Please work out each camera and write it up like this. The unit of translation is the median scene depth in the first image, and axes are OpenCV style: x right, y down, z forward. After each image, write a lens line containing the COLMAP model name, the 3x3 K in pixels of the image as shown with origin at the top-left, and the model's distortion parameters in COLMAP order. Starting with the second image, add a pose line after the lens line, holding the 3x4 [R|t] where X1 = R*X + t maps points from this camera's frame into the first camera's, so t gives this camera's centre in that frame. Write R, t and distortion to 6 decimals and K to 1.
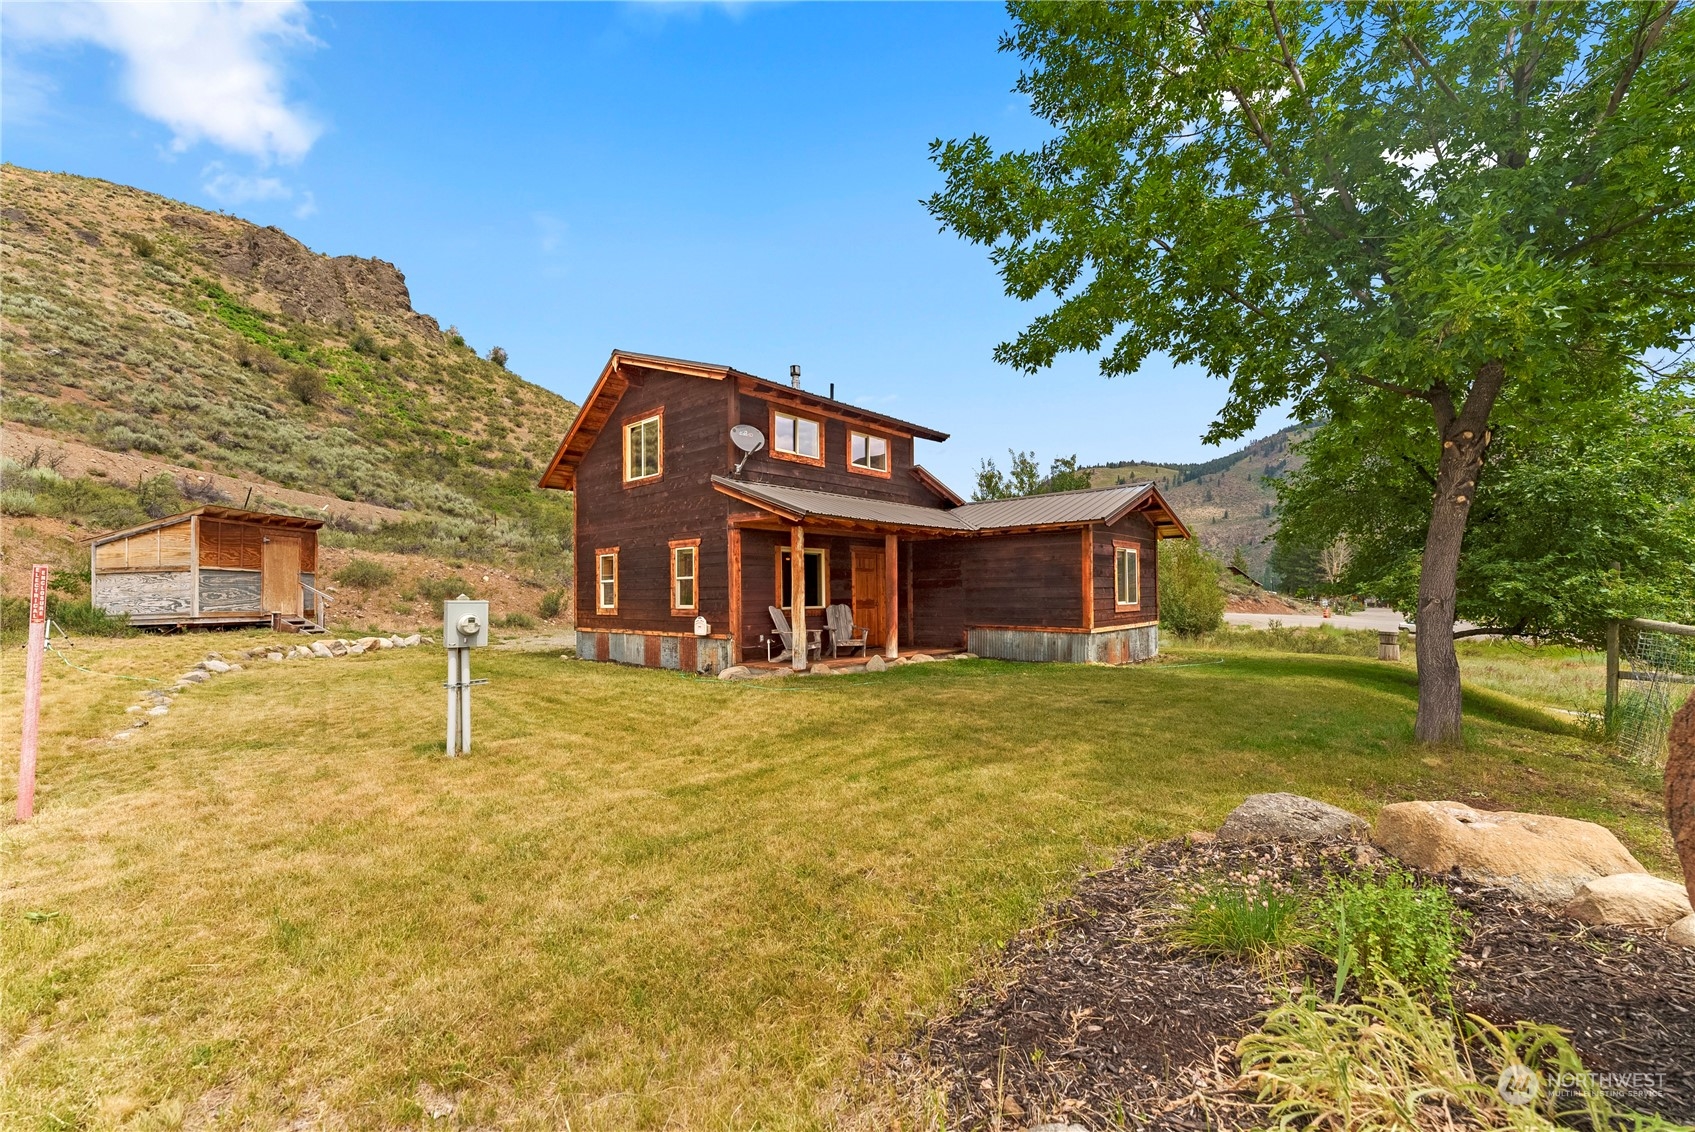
lens RADIAL K [[694.5, 0, 836.8], [0, 694.5, 532.4], [0, 0, 1]] dist [0.003238, 0.000501]
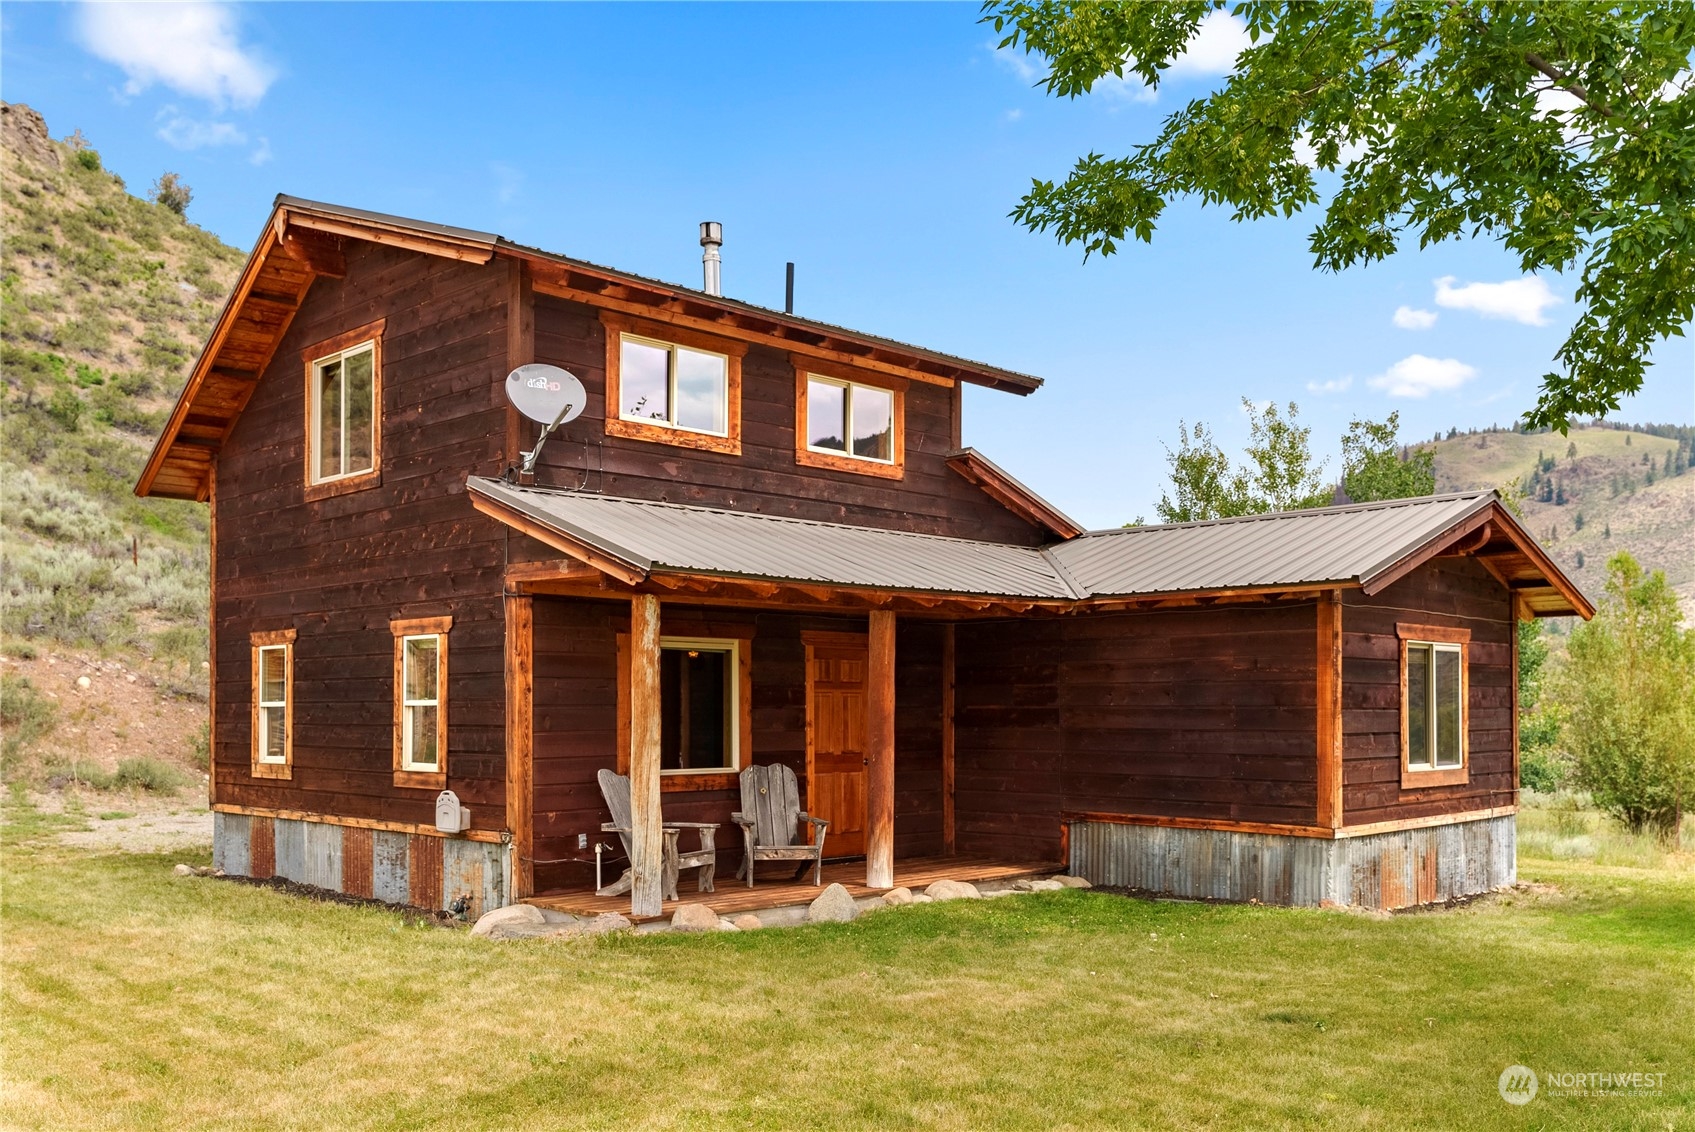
lens RADIAL K [[1528.3, 0, 849.3], [0, 1528.3, 569.2], [0, 0, 1]] dist [-0.017259, 0.035785]
pose [[0.998965, 0.005808, -0.045102, 0.095760], [-0.005903, 0.999981, -0.001988, -0.019235], [0.045090, 0.002252, 0.998980, 0.025002]]
